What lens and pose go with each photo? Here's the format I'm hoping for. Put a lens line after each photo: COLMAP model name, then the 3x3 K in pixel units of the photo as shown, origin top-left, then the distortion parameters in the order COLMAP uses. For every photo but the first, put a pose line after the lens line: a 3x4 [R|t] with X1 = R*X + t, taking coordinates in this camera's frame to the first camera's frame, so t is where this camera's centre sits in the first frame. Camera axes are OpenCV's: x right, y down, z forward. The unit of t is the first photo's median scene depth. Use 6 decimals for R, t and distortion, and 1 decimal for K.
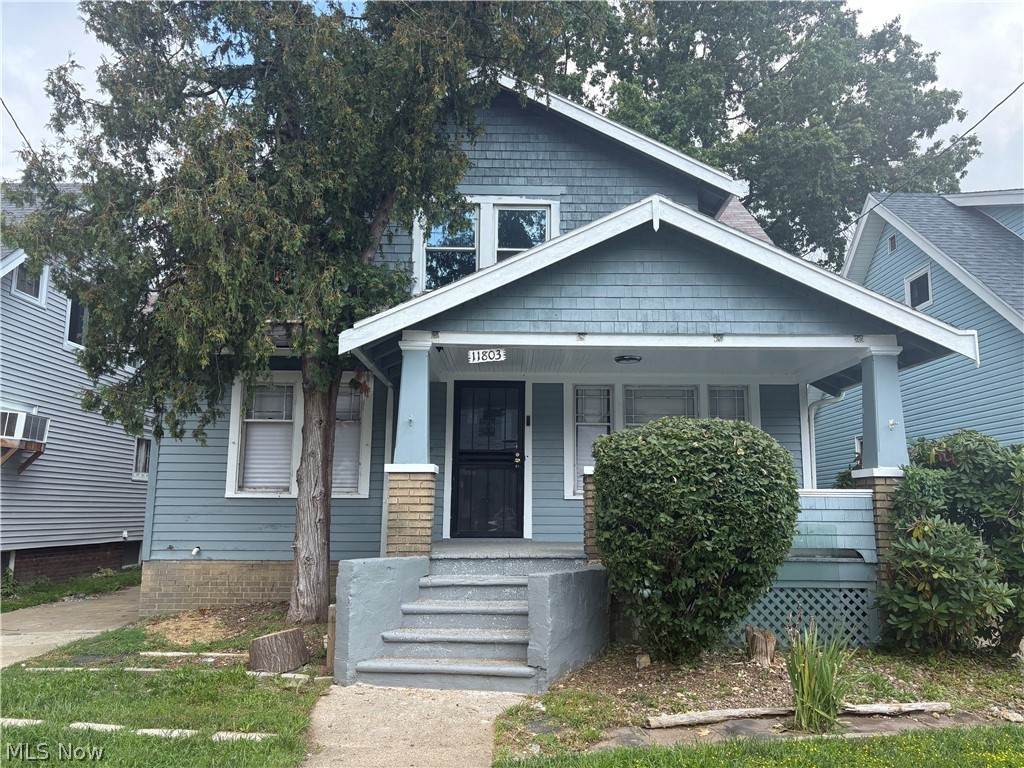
lens RADIAL K [[778.5, 0, 512.3], [0, 778.5, 386.9], [0, 0, 1]] dist [0.048704, -0.006834]
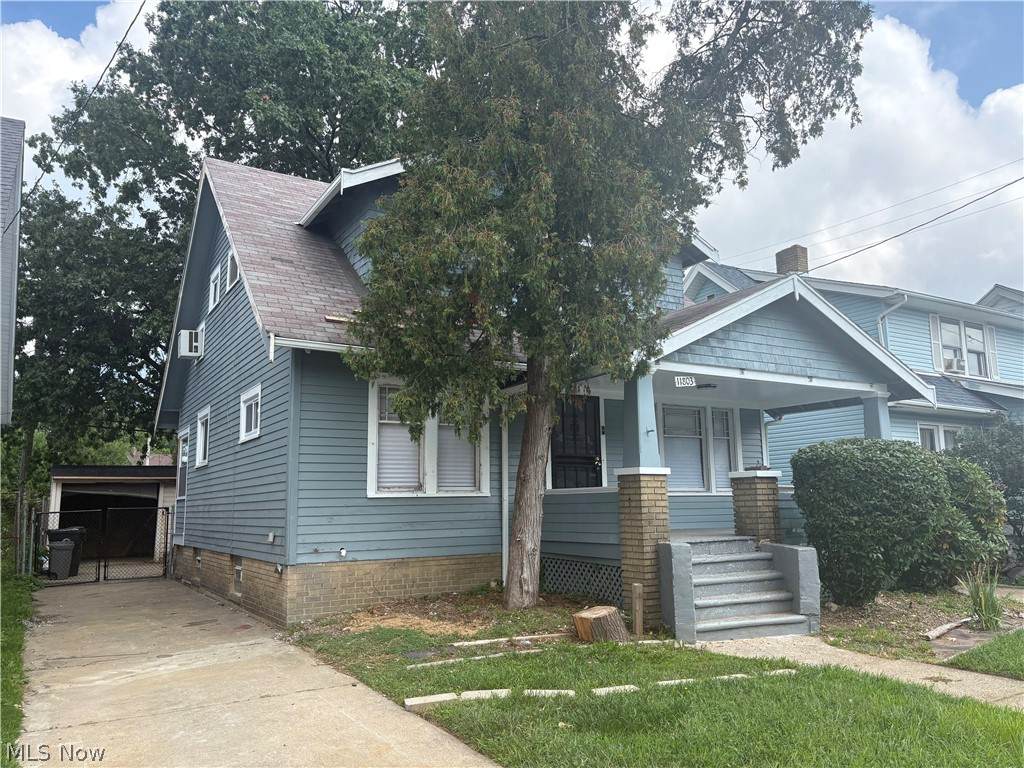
lens RADIAL K [[778.5, 0, 511.0], [0, 778.5, 382.7], [0, 0, 1]] dist [0.048704, -0.006834]
pose [[0.854388, 0.060635, 0.516085, -0.745160], [-0.058387, 0.998081, -0.020606, 0.003709], [-0.516345, -0.012527, 0.856289, 0.050796]]
